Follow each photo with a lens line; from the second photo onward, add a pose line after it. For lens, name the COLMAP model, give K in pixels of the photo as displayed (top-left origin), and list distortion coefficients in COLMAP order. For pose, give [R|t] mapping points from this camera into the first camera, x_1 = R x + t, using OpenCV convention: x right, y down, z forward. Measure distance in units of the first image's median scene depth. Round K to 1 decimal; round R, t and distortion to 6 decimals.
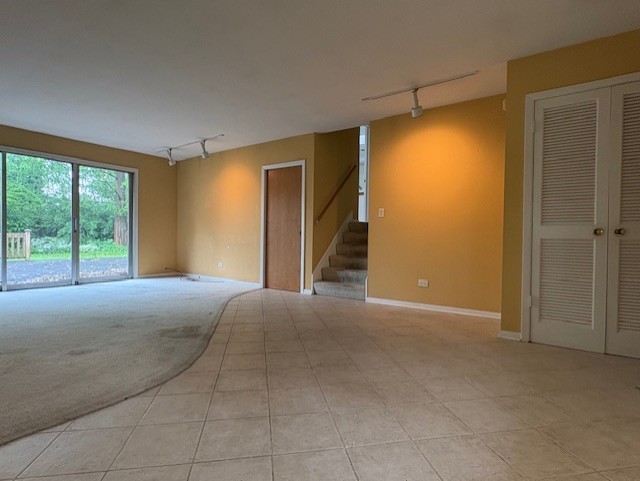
lens RADIAL K [[345.2, 0, 317.4], [0, 345.2, 239.5], [0, 0, 1]] dist [0.001018, -0.000025]
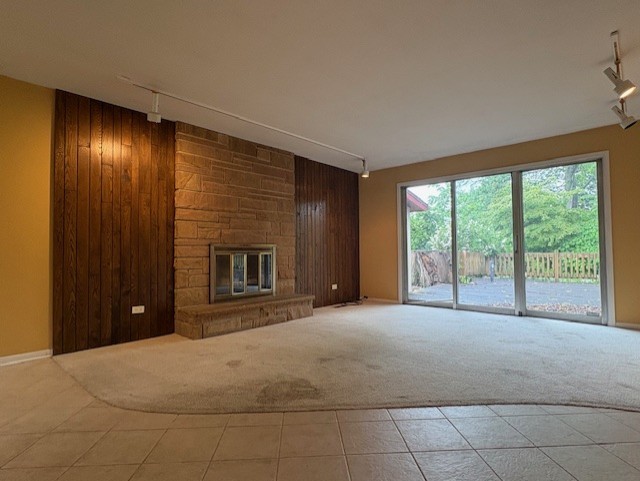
lens RADIAL K [[345.2, 0, 317.4], [0, 345.2, 239.5], [0, 0, 1]] dist [0.001018, -0.000025]
pose [[-0.124458, -0.050468, -0.990941, 0.337207], [0.000183, 0.998704, -0.050886, -0.017957], [0.992225, -0.006514, -0.124287, 1.114109]]
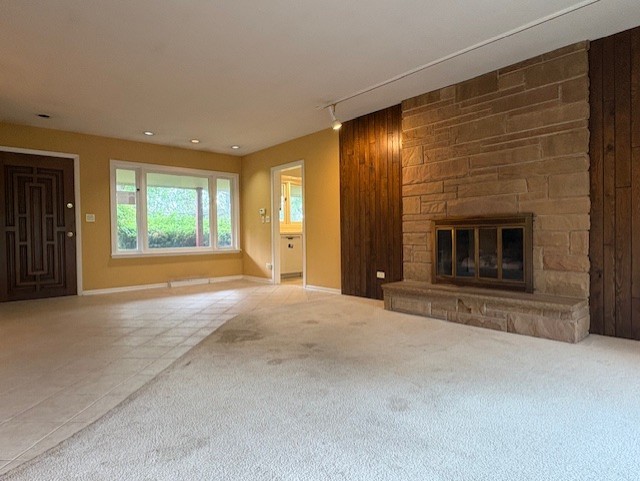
lens RADIAL K [[370.7, 0, 320.0], [0, 370.7, 240.5], [0, 0, 1]] dist [-0.002113, -0.001024]
pose [[-0.976825, -0.005601, 0.213967, -0.808210], [-0.000256, 0.999687, 0.025000, -0.022646], [-0.214040, 0.024366, -0.976521, 1.889667]]
